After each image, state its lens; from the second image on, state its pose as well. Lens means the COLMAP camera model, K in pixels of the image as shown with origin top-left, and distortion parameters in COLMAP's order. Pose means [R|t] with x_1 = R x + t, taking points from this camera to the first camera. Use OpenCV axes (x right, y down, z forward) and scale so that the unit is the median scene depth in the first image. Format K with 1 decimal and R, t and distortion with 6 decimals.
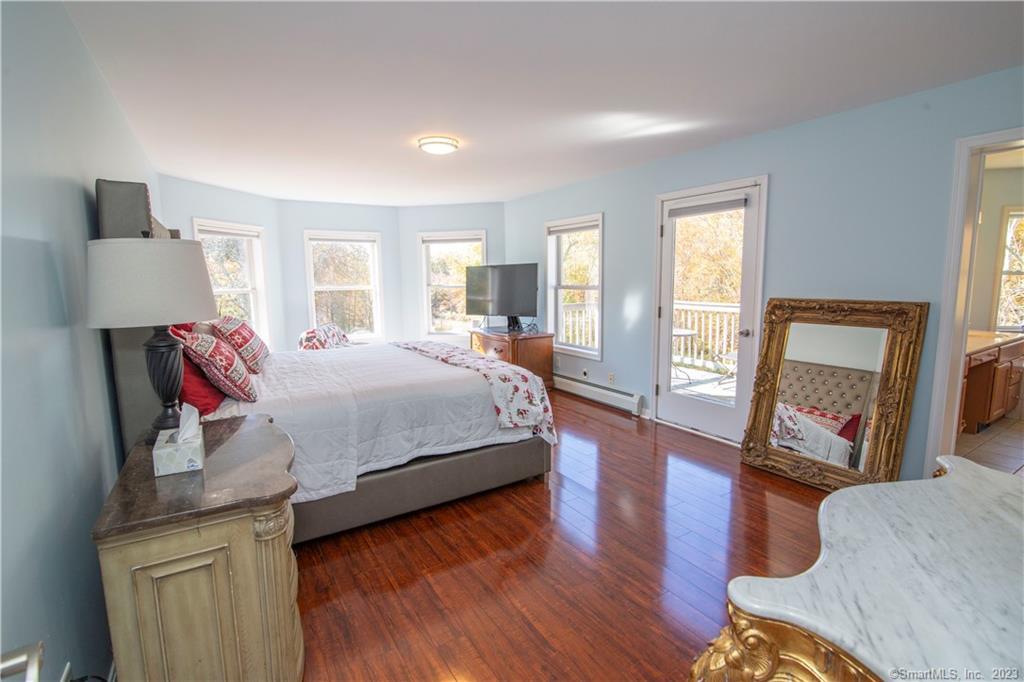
lens RADIAL K [[473.6, 0, 510.9], [0, 473.6, 333.8], [0, 0, 1]] dist [-0.019376, 0.000916]
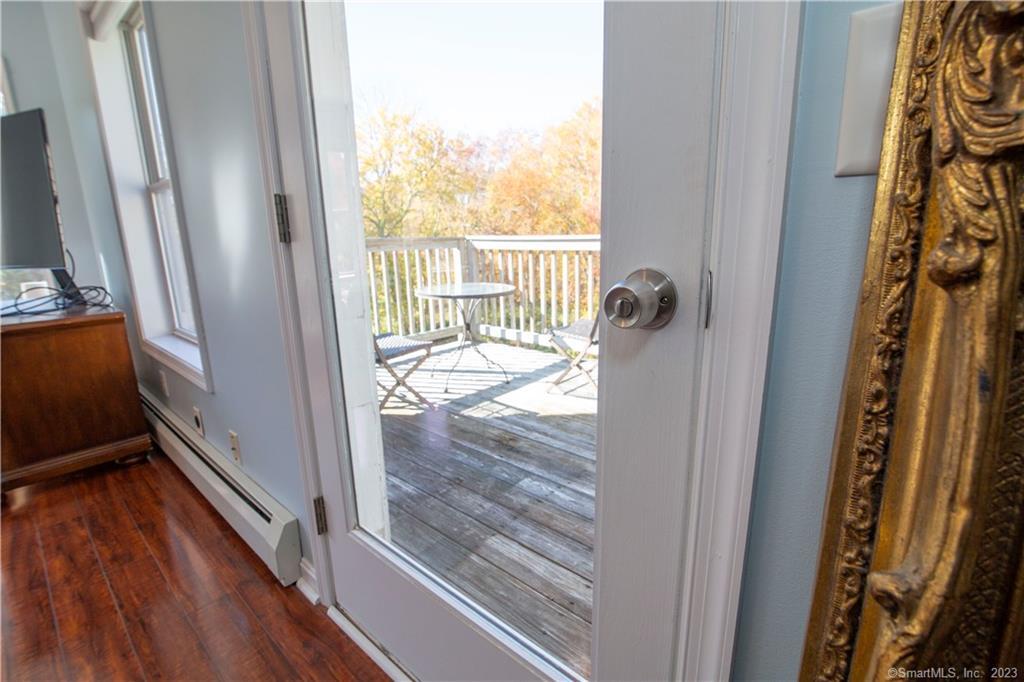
lens RADIAL K [[473.6, 0, 503.6], [0, 473.6, 341.9], [0, 0, 1]] dist [-0.019376, 0.000916]
pose [[0.959175, -0.072079, 0.273472, 0.198405], [0.042376, 0.992689, 0.113012, -0.003951], [-0.279619, -0.096810, 0.955218, 0.420175]]
